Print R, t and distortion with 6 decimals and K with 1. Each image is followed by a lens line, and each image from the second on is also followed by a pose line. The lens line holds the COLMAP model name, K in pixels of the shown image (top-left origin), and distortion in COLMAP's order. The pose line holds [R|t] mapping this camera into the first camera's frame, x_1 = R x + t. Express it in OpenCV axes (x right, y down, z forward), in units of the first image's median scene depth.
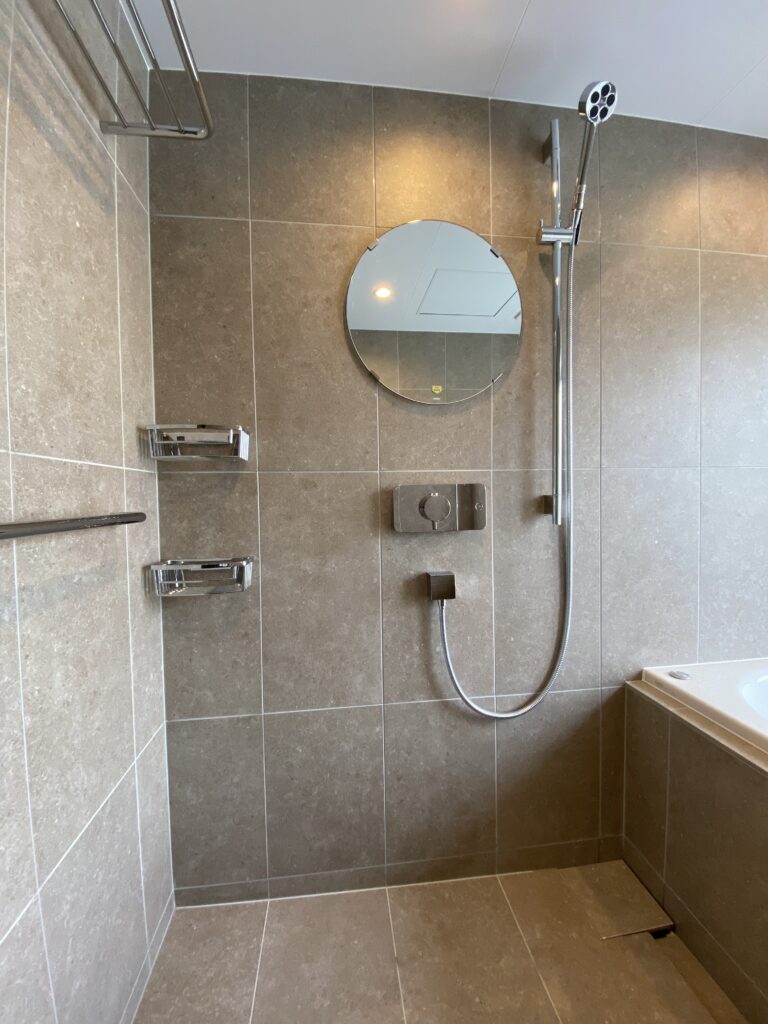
lens RADIAL K [[409.7, 0, 377.5], [0, 409.7, 511.4], [0, 0, 1]] dist [0.037839, -0.034574]
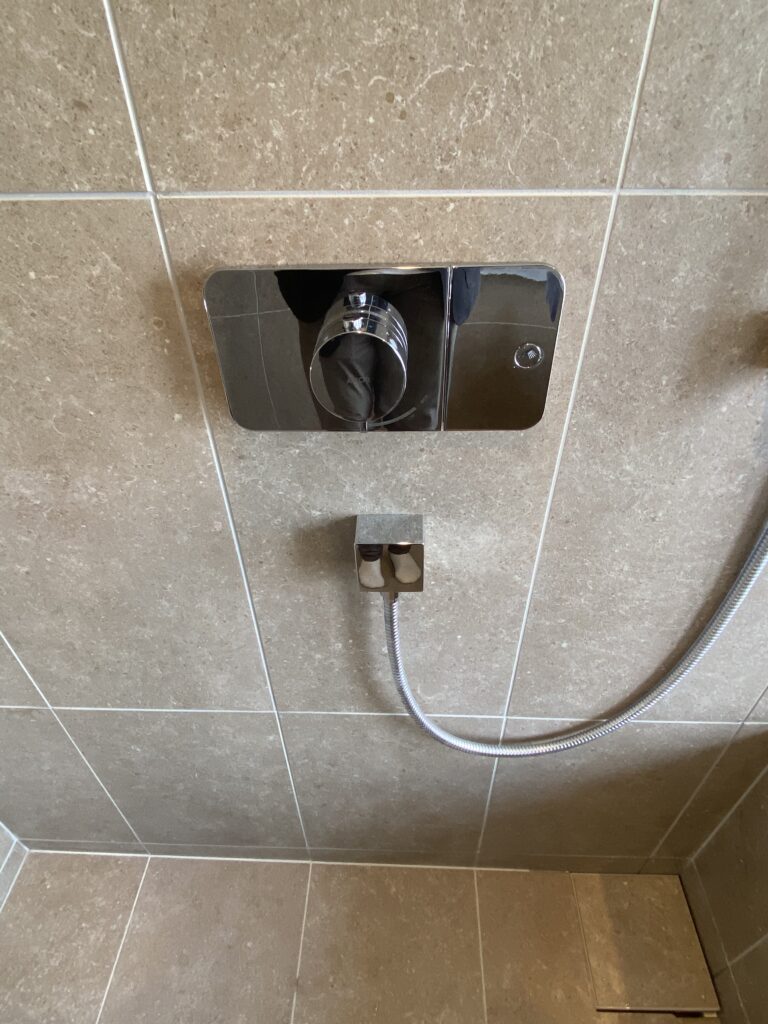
lens RADIAL K [[557.5, 0, 387.2], [0, 557.5, 512.8], [0, 0, 1]] dist [0.041512, -0.035904]
pose [[0.989720, 0.094625, -0.107241, 0.202537], [-0.012750, 0.805225, 0.592832, -0.147060], [0.142449, -0.585371, 0.798154, 0.615448]]
